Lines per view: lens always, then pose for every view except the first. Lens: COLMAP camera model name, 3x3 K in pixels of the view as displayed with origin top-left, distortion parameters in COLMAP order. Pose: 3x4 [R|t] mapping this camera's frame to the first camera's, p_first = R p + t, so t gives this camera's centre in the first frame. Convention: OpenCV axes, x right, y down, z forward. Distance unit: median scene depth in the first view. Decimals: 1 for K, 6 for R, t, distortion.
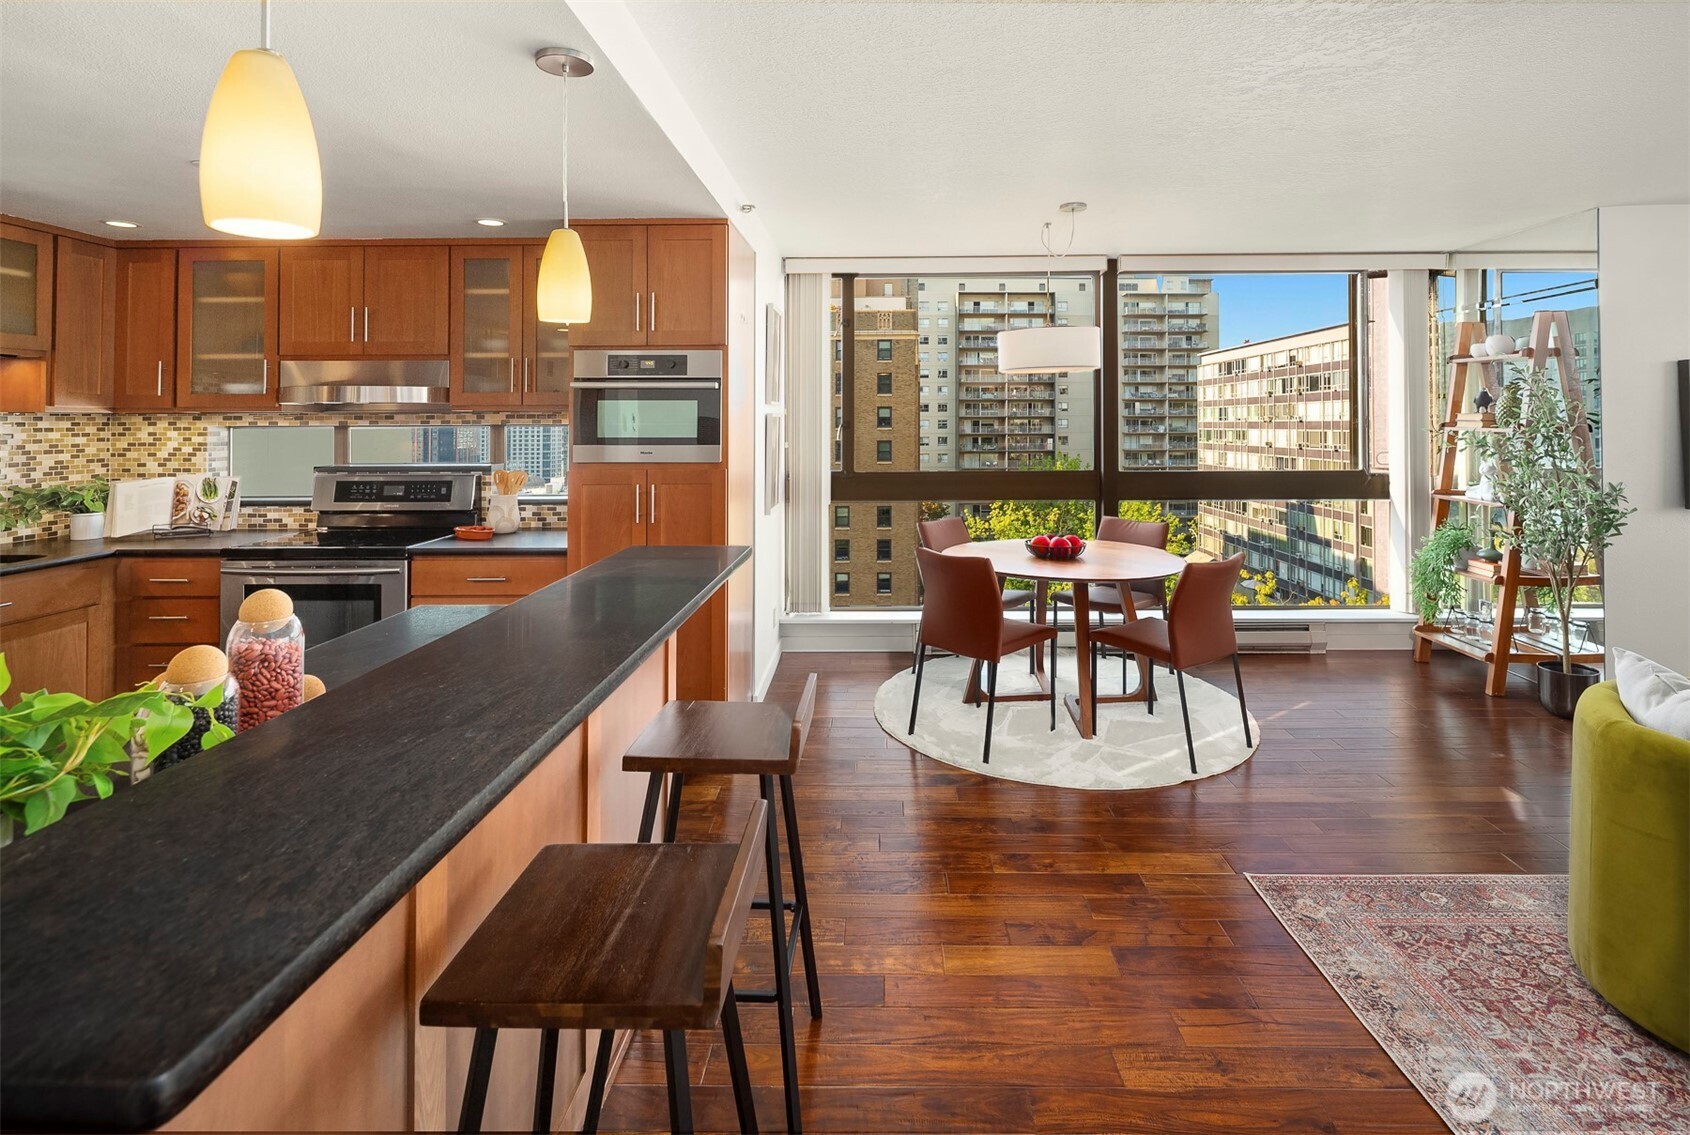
lens RADIAL K [[817.5, 0, 863.3], [0, 817.5, 426.8], [0, 0, 1]] dist [0.005484, -0.005008]
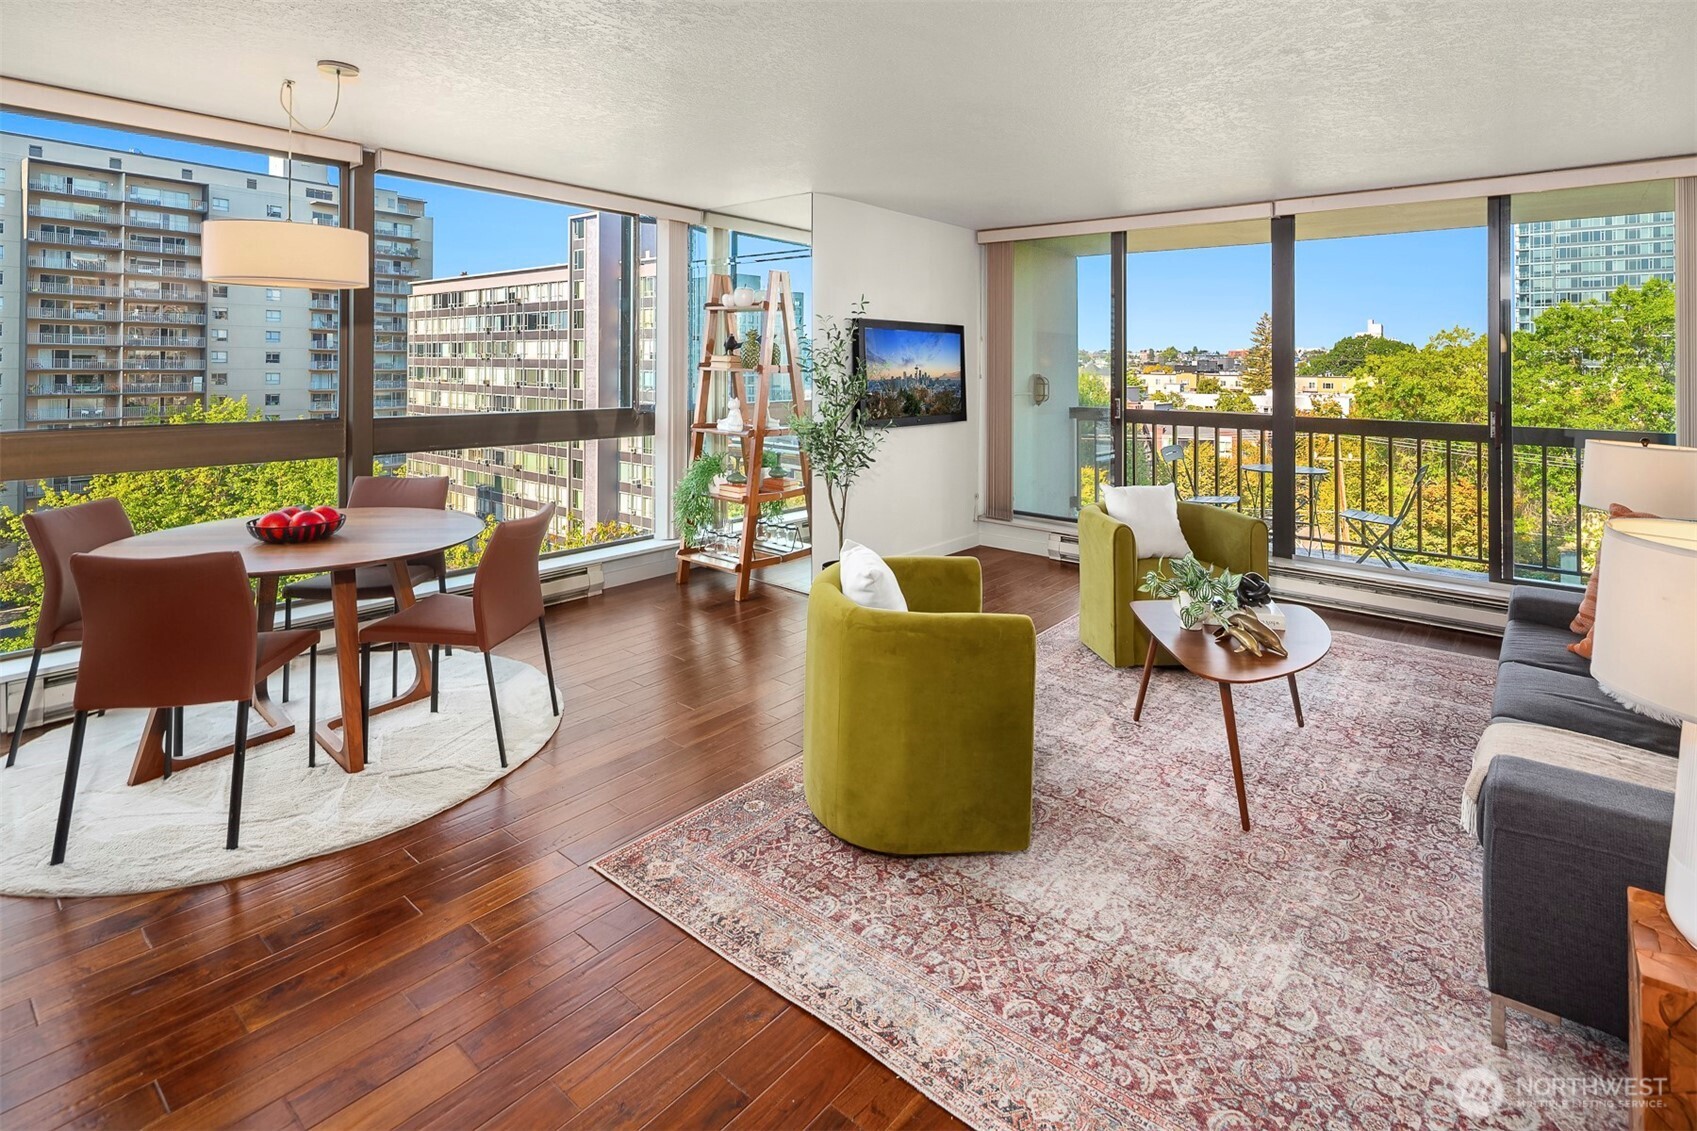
lens RADIAL K [[845.1, 0, 911.5], [0, 845.1, 354.1], [0, 0, 1]] dist [-0.003377, 0.000571]
pose [[0.596033, 0.022137, 0.802654, -0.049214], [-0.012086, 0.999754, -0.018598, 0.001542], [-0.802869, 0.001384, 0.596154, 0.106348]]
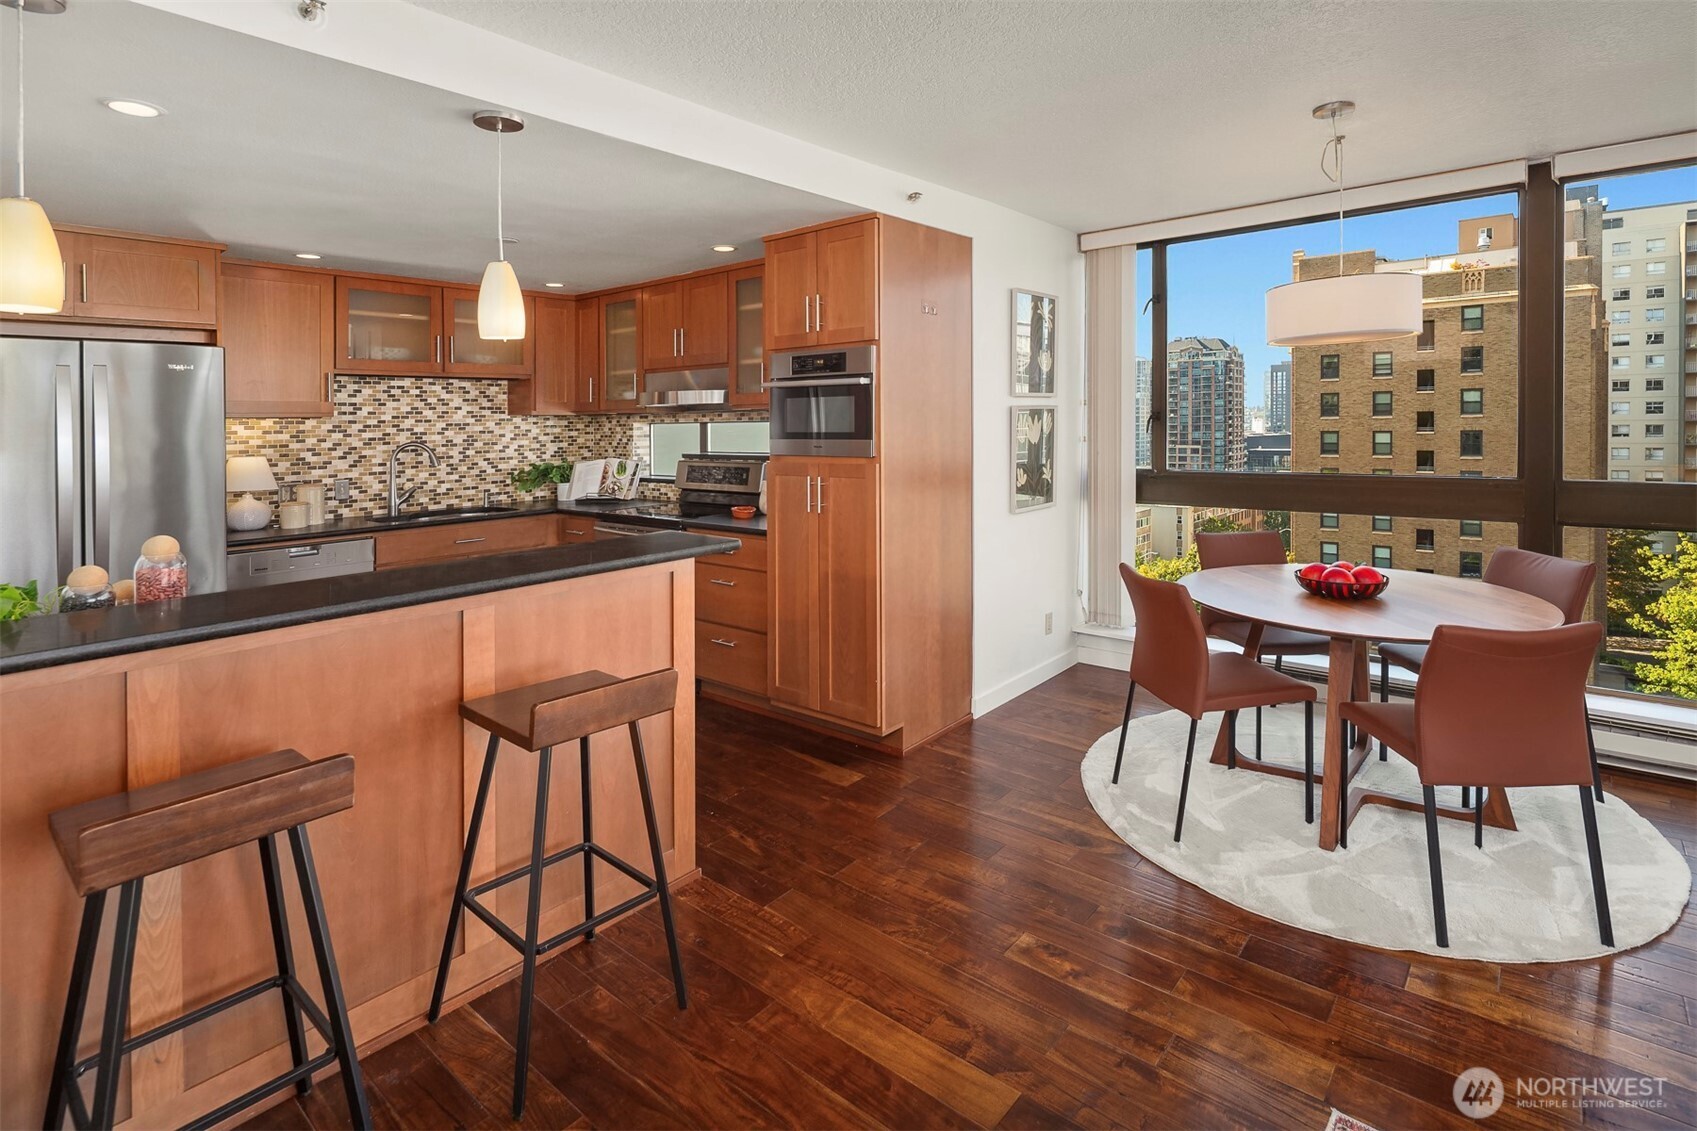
lens RADIAL K [[820.9, 0, 883.5], [0, 820.9, 428.2], [0, 0, 1]] dist [0.005484, -0.005008]
pose [[0.787183, -0.002588, -0.616714, 0.385208], [0.011104, 0.999889, 0.009978, -0.001212], [0.616620, -0.014702, 0.787124, 0.180496]]
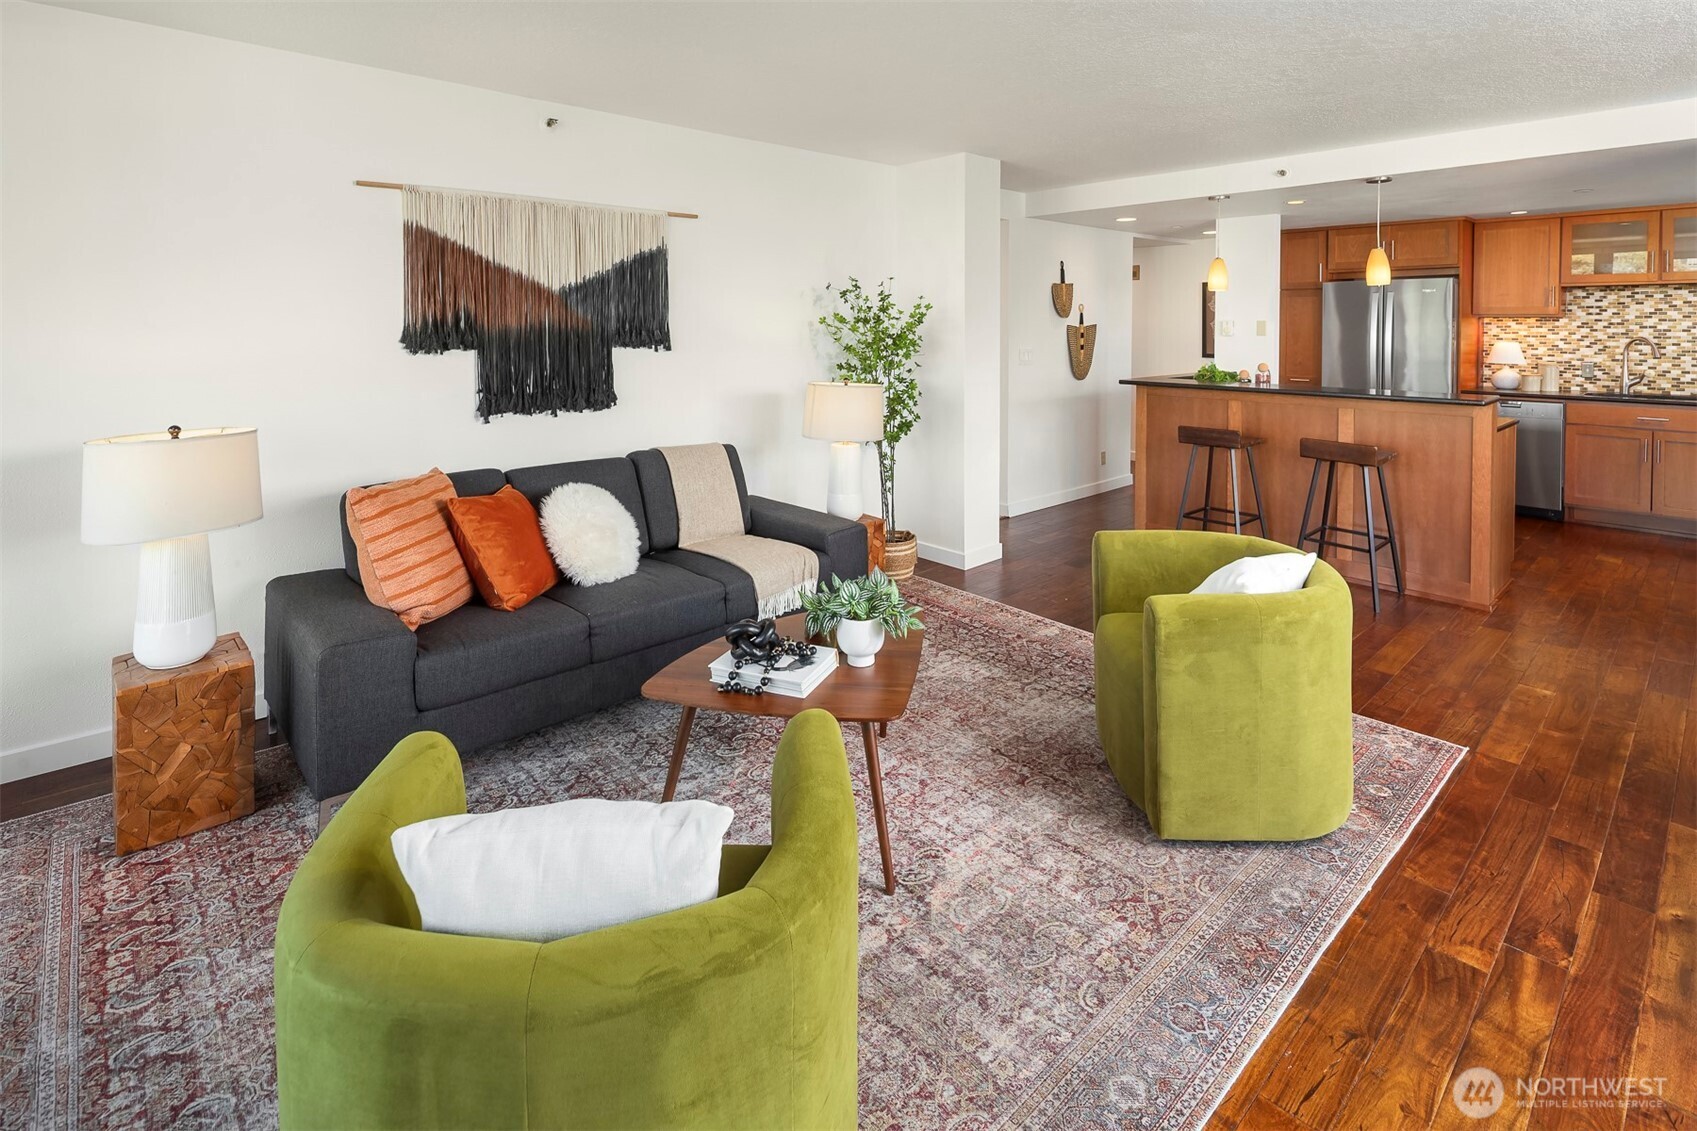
lens RADIAL K [[829.3, 0, 870.5], [0, 829.3, 353.8], [0, 0, 1]] dist [0.000909, -0.001258]
pose [[-0.713308, 0.032473, -0.700098, 1.164858], [0.002834, 0.999052, 0.043452, -0.015942], [0.700845, 0.029010, -0.712723, 0.799435]]
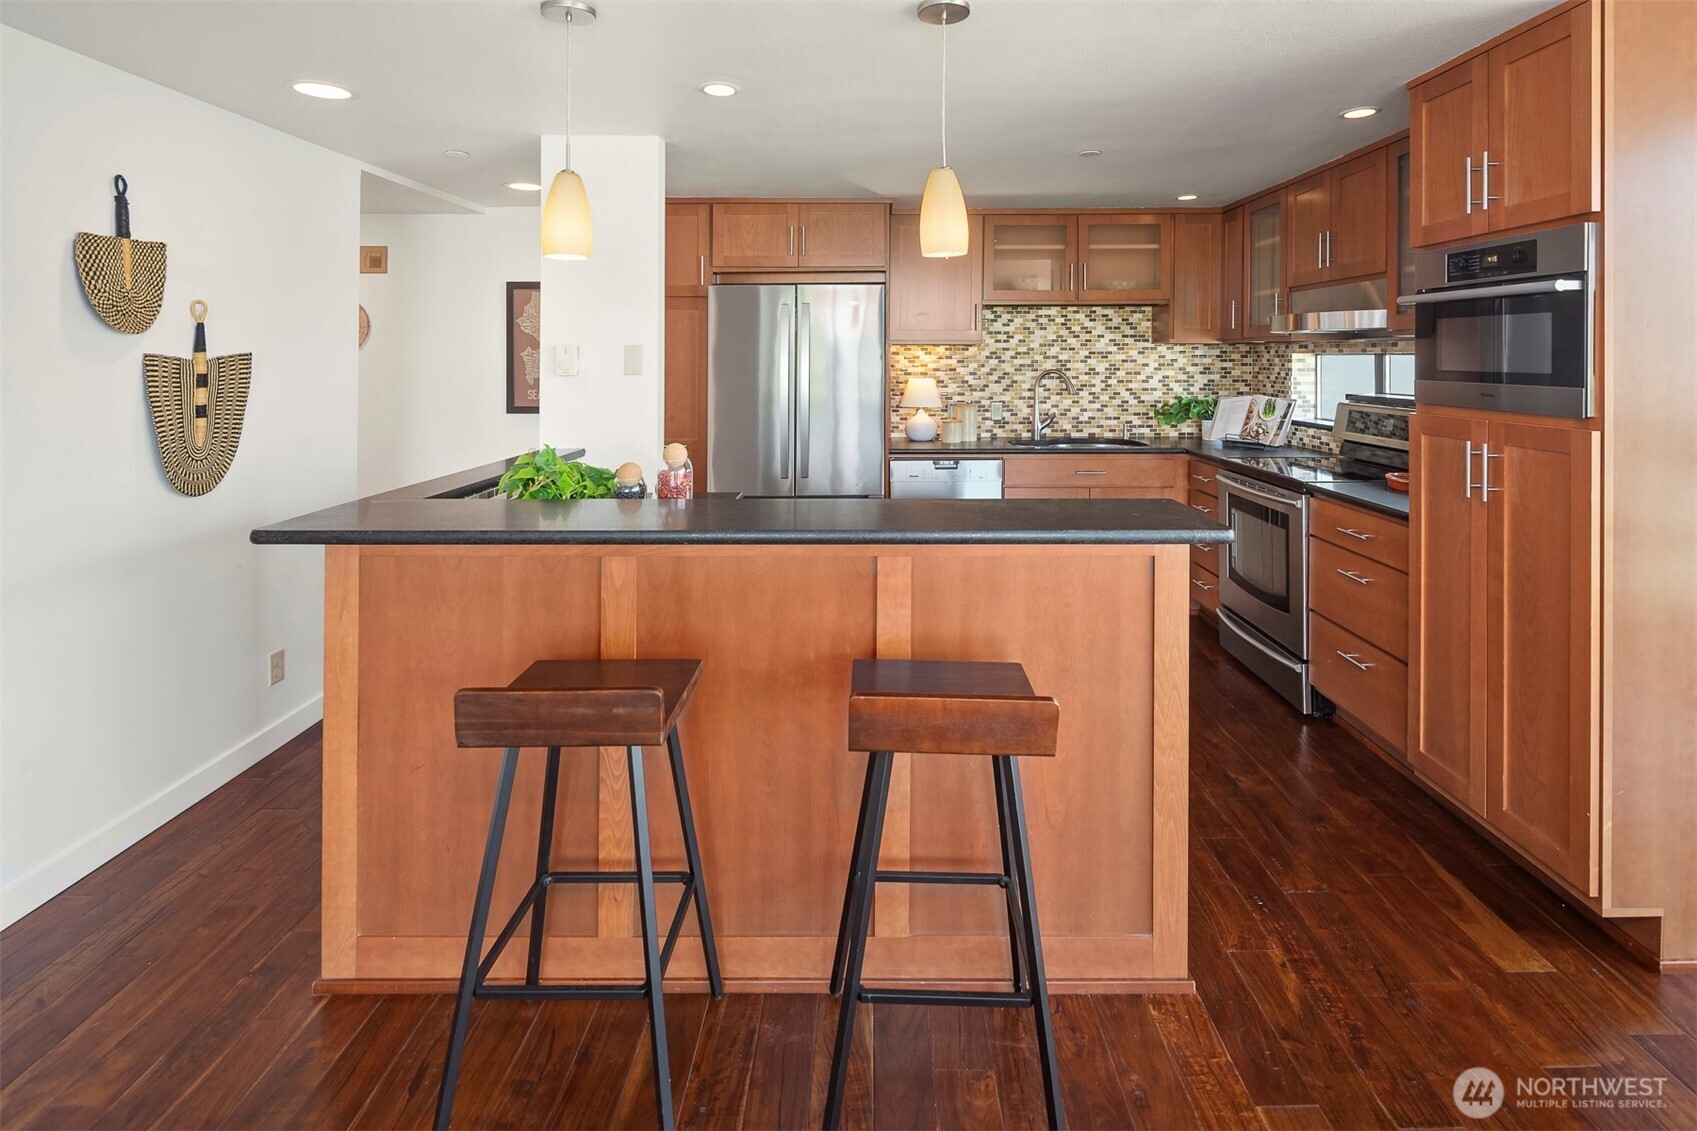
lens RADIAL K [[820.9, 0, 878.7], [0, 820.9, 353.5], [0, 0, 1]] dist [0.005484, -0.005008]
pose [[0.021392, 0.000909, -0.999771, 0.325600], [-0.001660, 0.999998, 0.000874, -0.001024], [0.999770, 0.001641, 0.021393, 0.416354]]
